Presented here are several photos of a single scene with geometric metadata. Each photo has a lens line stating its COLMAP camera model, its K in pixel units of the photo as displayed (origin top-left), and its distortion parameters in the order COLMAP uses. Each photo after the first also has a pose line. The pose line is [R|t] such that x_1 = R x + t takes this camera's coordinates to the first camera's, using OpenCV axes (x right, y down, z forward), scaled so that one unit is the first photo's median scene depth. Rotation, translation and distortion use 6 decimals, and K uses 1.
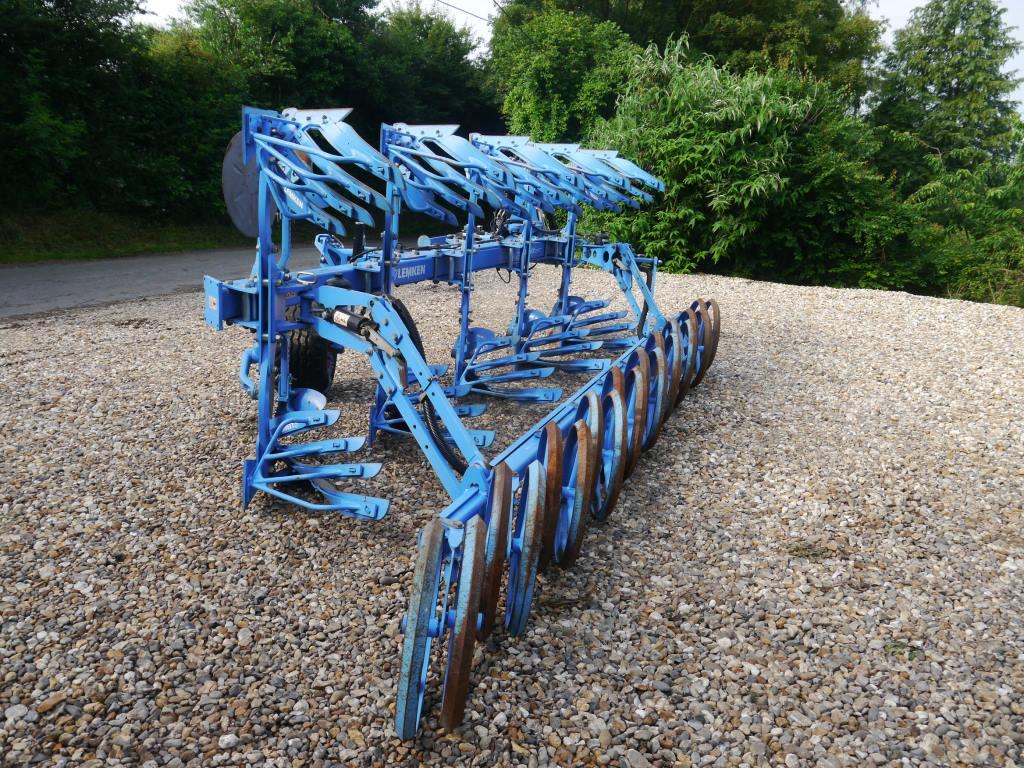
lens RADIAL K [[841.2, 0, 511.8], [0, 841.2, 384.0], [0, 0, 1]] dist [-0.008680, 0.002156]
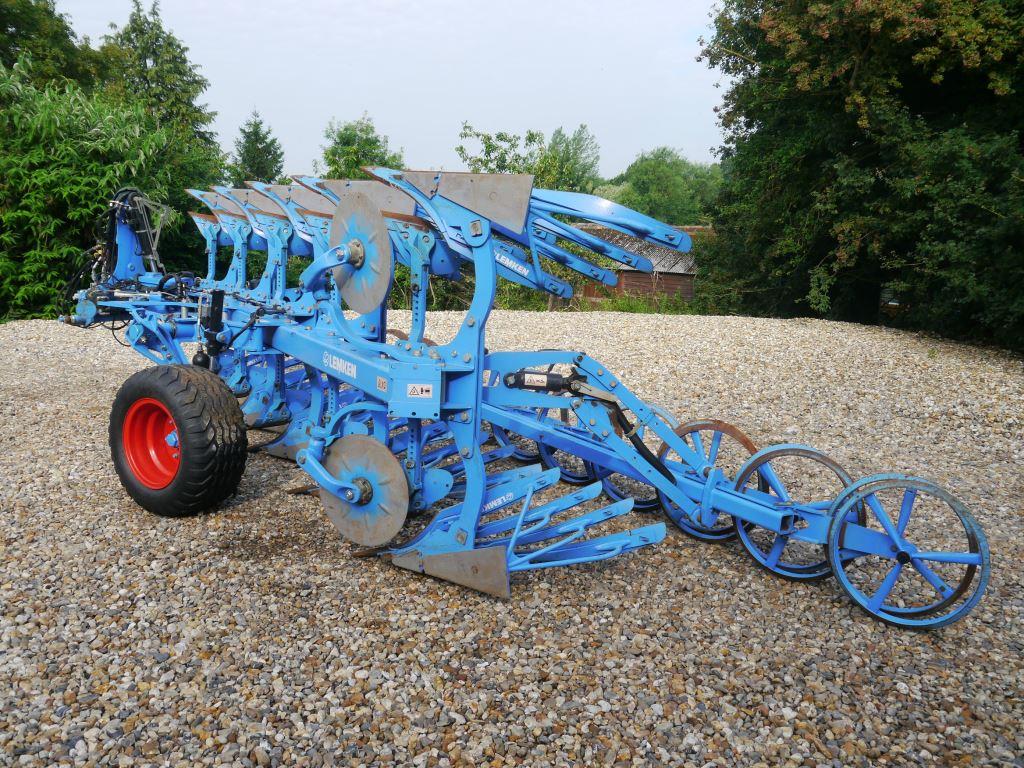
lens RADIAL K [[841.2, 0, 511.8], [0, 841.2, 384.0], [0, 0, 1]] dist [-0.008680, 0.002156]
pose [[0.609005, -0.182334, 0.771925, -0.215563], [0.200956, 0.976935, 0.072216, -0.032603], [-0.767287, 0.111143, 0.631599, 0.080996]]
